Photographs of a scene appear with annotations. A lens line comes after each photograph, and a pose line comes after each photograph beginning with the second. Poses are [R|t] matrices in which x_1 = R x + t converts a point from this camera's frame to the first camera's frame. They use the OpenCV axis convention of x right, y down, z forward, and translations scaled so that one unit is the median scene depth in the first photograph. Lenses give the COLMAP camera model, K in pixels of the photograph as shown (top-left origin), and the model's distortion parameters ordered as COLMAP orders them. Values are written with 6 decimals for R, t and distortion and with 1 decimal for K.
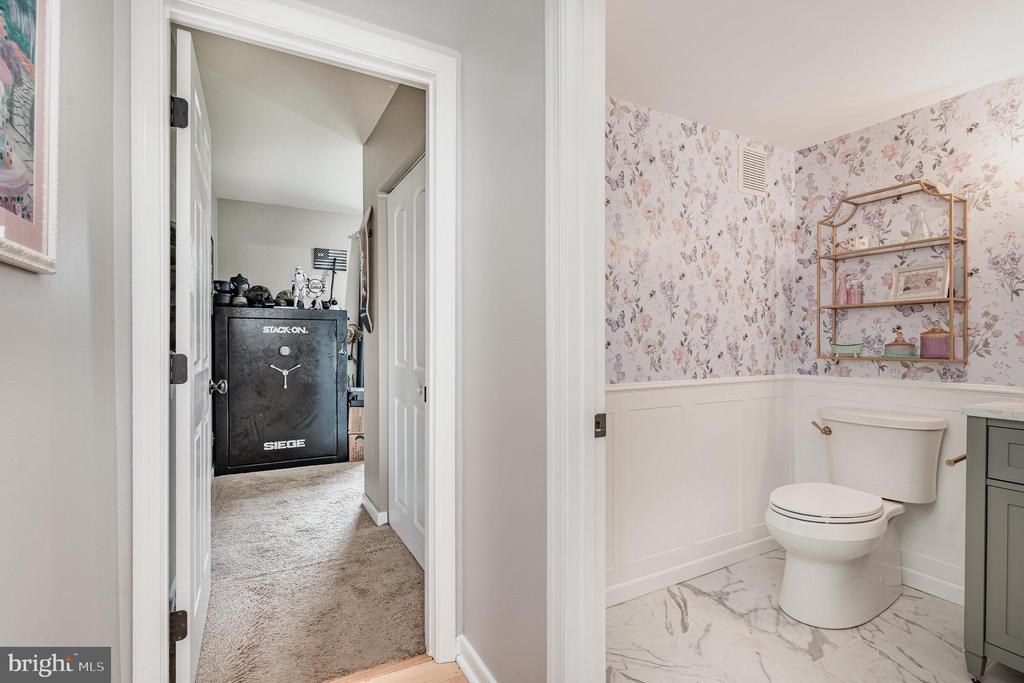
lens RADIAL K [[472.0, 0, 515.2], [0, 472.0, 343.4], [0, 0, 1]] dist [-0.001142, 0.001697]
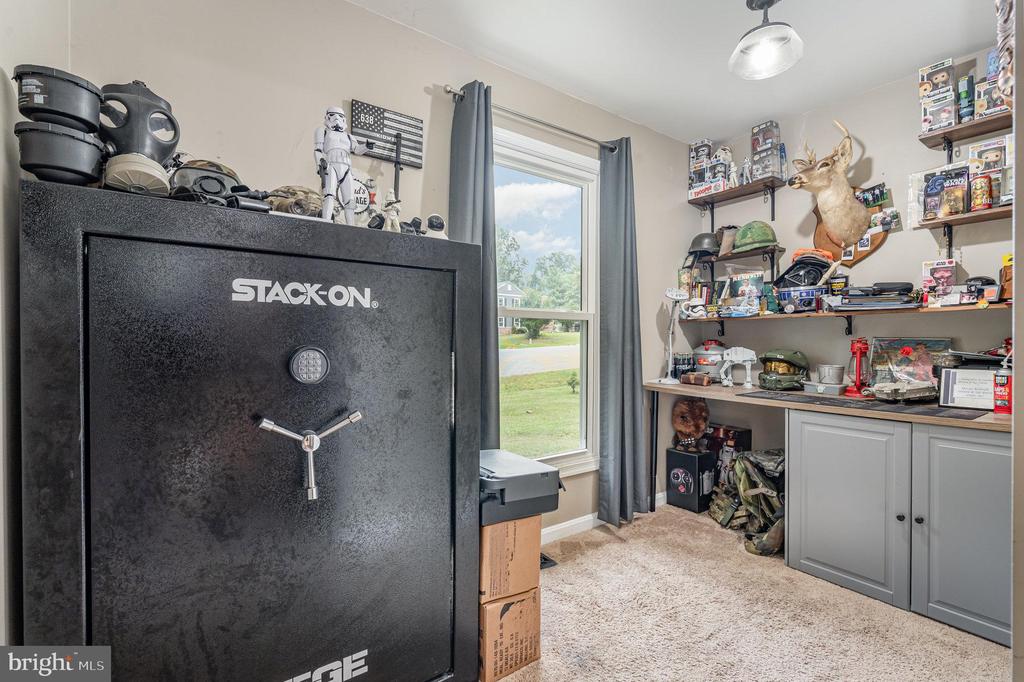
lens RADIAL K [[472.0, 0, 508.5], [0, 472.0, 340.1], [0, 0, 1]] dist [-0.001142, 0.001697]
pose [[0.993694, 0.000468, 0.112122, -0.397784], [0.000272, 0.999978, -0.006586, 0.001928], [-0.112123, 0.006575, 0.993673, 0.696963]]
